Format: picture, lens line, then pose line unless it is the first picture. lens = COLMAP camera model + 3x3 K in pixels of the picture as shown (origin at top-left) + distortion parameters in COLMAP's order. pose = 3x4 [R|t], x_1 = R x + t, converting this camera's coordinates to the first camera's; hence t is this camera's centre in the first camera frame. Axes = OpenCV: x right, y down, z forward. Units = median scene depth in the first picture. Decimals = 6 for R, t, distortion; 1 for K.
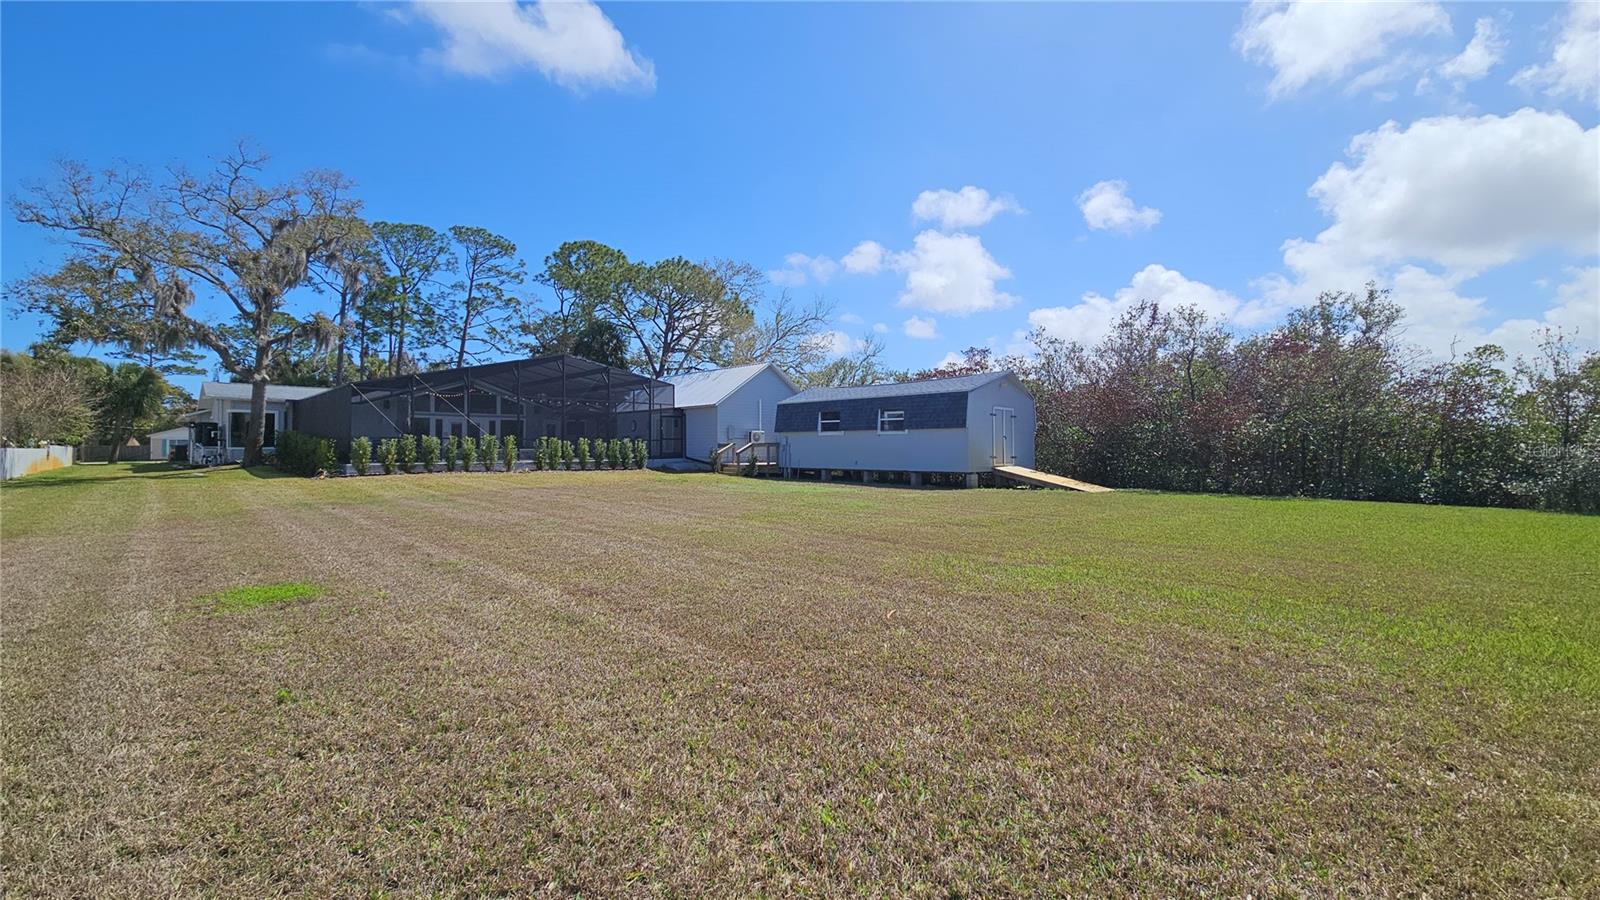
lens RADIAL K [[653.9, 0, 802.0], [0, 653.9, 446.1], [0, 0, 1]] dist [-0.003079, -0.001848]
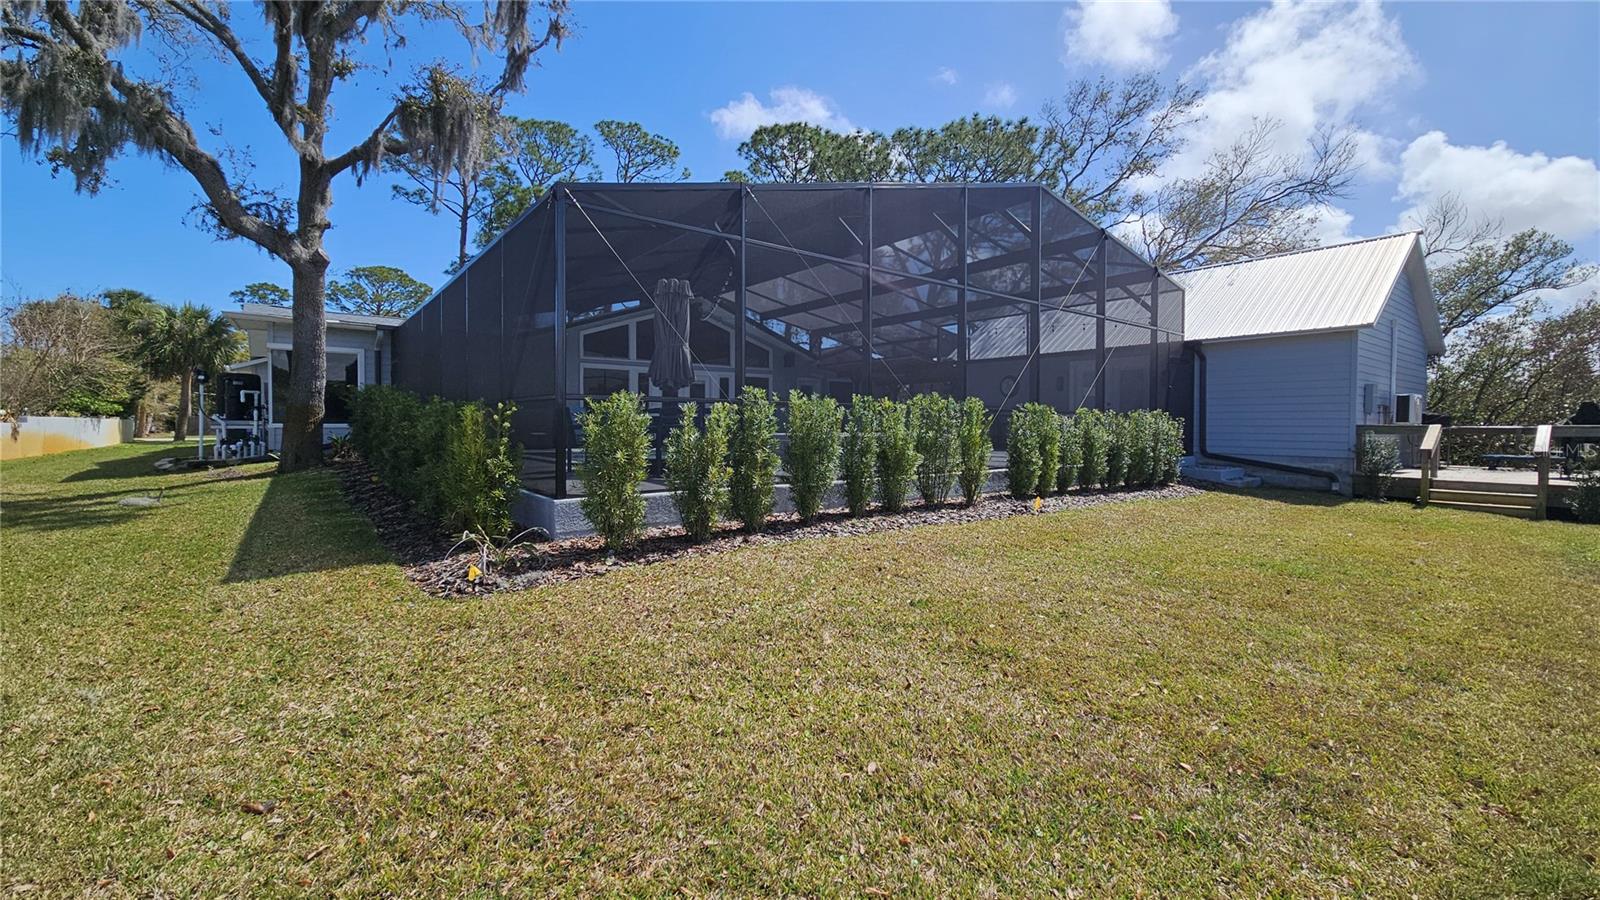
lens RADIAL K [[653.9, 0, 803.4], [0, 653.9, 449.1], [0, 0, 1]] dist [-0.003079, -0.001848]
pose [[0.992609, 0.014135, -0.120533, -0.456873], [-0.009053, 0.999051, 0.042605, -0.003082], [0.121021, -0.041199, 0.991795, 0.606616]]
